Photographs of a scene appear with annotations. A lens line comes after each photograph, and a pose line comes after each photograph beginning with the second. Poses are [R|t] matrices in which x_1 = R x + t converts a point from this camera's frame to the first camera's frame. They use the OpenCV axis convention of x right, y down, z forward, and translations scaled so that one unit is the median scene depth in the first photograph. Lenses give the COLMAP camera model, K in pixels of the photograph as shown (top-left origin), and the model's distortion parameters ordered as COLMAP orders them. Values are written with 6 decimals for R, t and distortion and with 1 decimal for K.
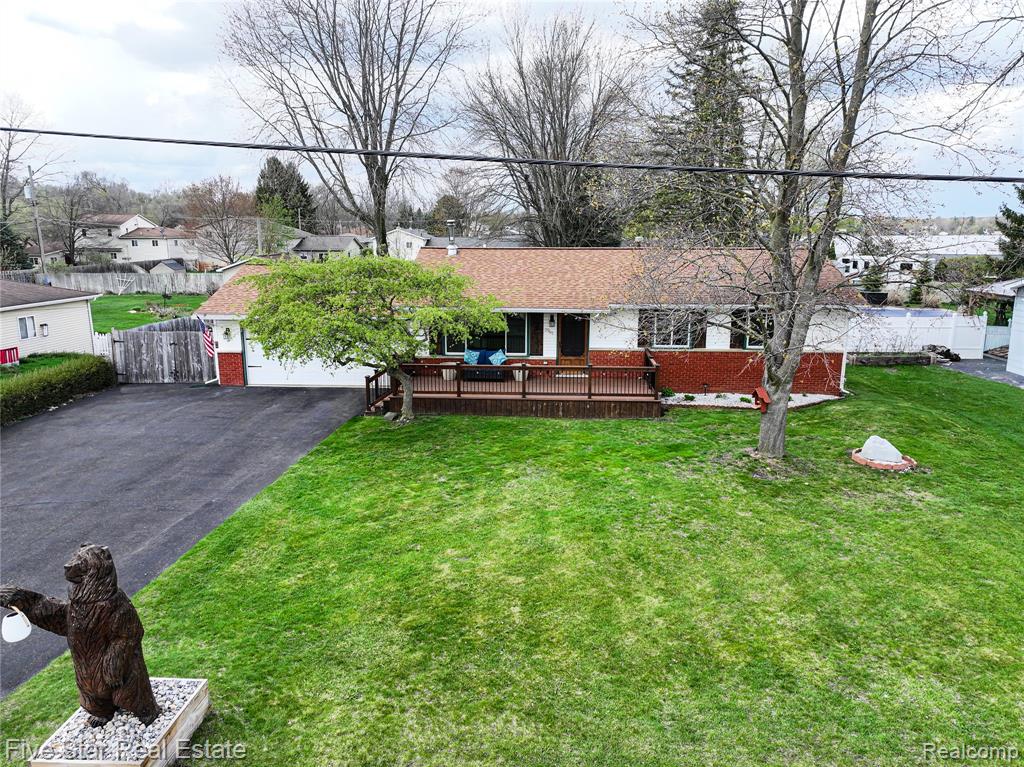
lens RADIAL K [[709.7, 0, 510.6], [0, 709.7, 382.3], [0, 0, 1]] dist [0.006485, -0.004147]
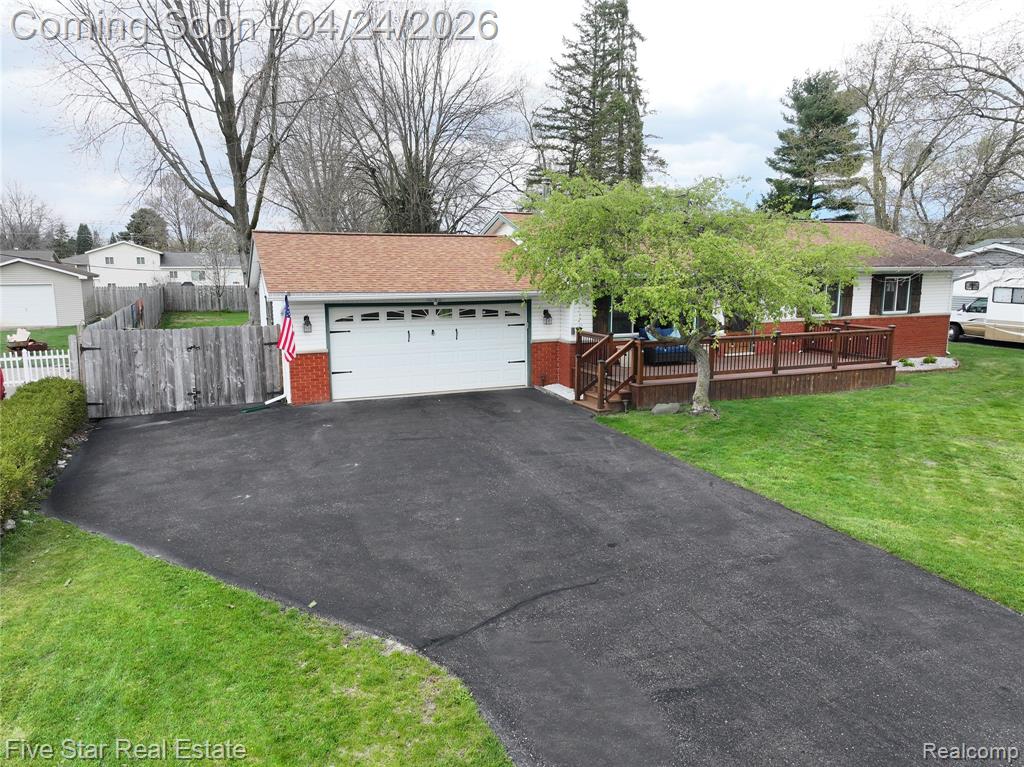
lens RADIAL K [[709.7, 0, 508.6], [0, 709.7, 382.6], [0, 0, 1]] dist [0.006485, -0.004147]
pose [[0.895591, -0.074724, 0.438557, -0.673598], [0.093054, 0.995452, -0.020419, 0.021337], [-0.435037, 0.059097, 0.898471, 0.417821]]
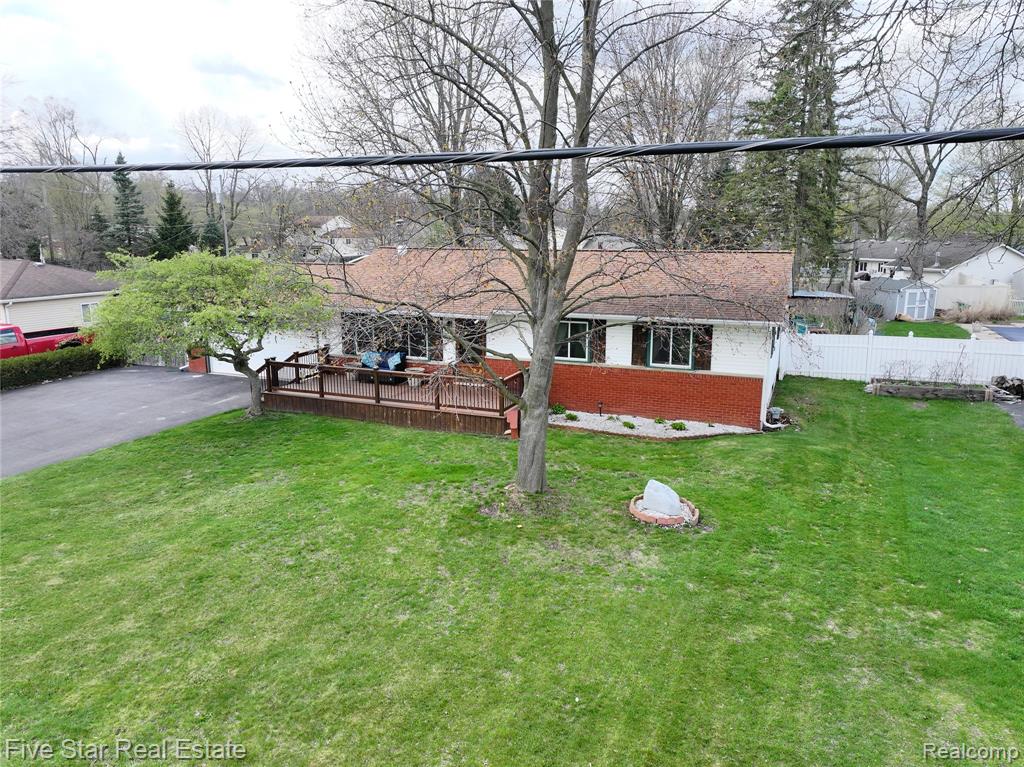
lens RADIAL K [[709.7, 0, 510.8], [0, 709.7, 386.5], [0, 0, 1]] dist [0.006485, -0.004147]
pose [[0.948352, 0.068233, -0.309795, 0.526456], [-0.066196, 0.997660, 0.017098, -0.031318], [0.310237, 0.004292, 0.950650, 0.145305]]
